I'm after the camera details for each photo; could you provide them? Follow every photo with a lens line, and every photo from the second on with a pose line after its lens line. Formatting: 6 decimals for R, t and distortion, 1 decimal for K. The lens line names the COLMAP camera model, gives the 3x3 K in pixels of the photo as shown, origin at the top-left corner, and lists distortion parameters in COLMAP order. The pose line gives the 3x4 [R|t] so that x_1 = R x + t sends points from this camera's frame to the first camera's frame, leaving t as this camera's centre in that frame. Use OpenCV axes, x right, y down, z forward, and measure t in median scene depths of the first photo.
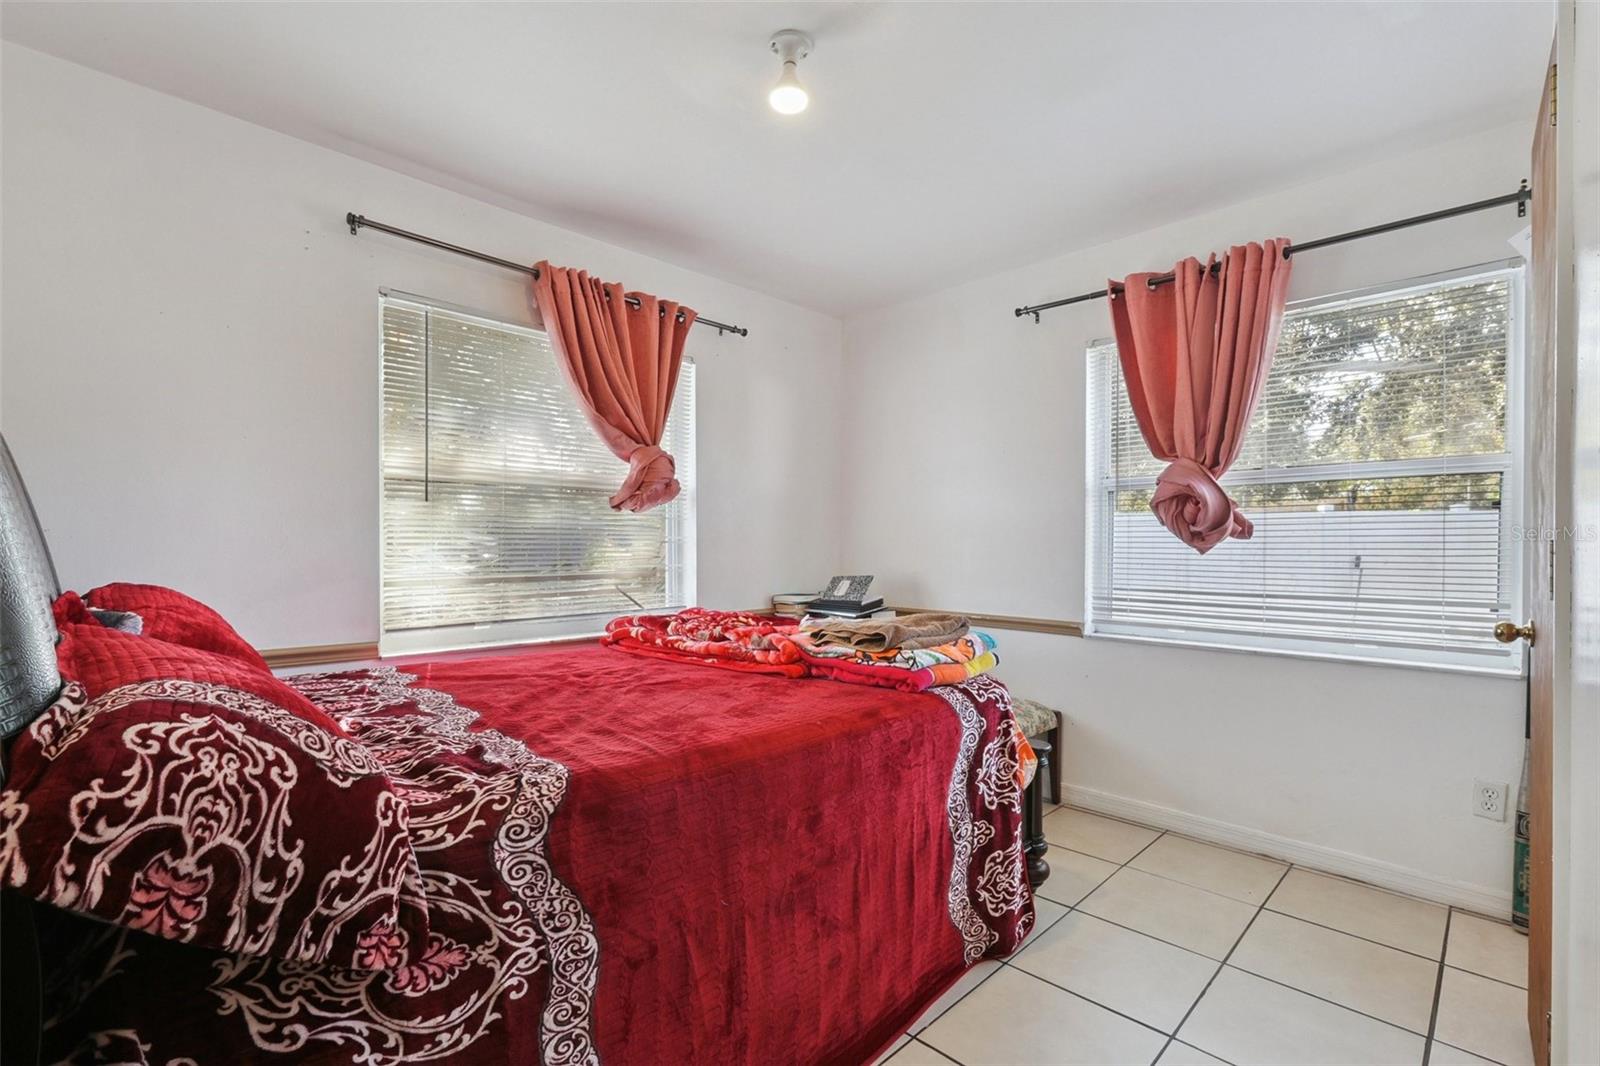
lens RADIAL K [[715.6, 0, 802.4], [0, 715.6, 543.7], [0, 0, 1]] dist [-0.001136, 0.001109]
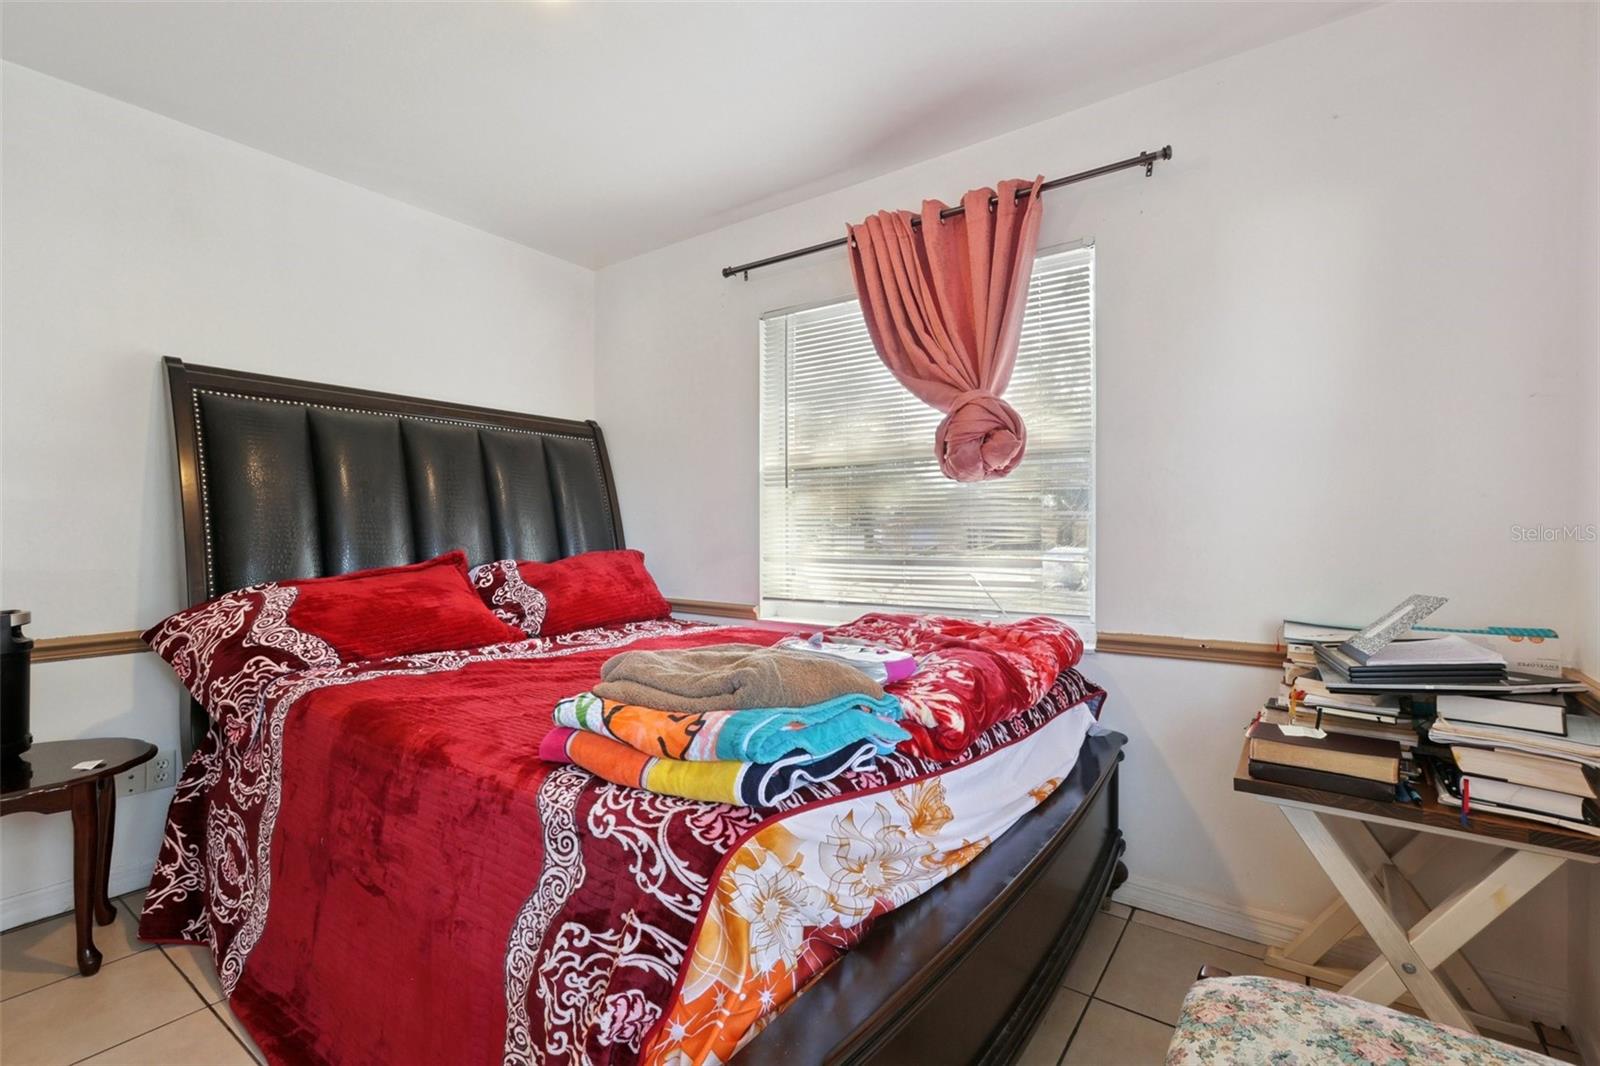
lens RADIAL K [[715.6, 0, 802.4], [0, 715.6, 543.7], [0, 0, 1]] dist [-0.001136, 0.001109]
pose [[0.153770, 0.016907, -0.987962, 0.756398], [0.006252, 0.999817, 0.018083, 0.008389], [0.988087, -0.008957, 0.153636, 1.057436]]
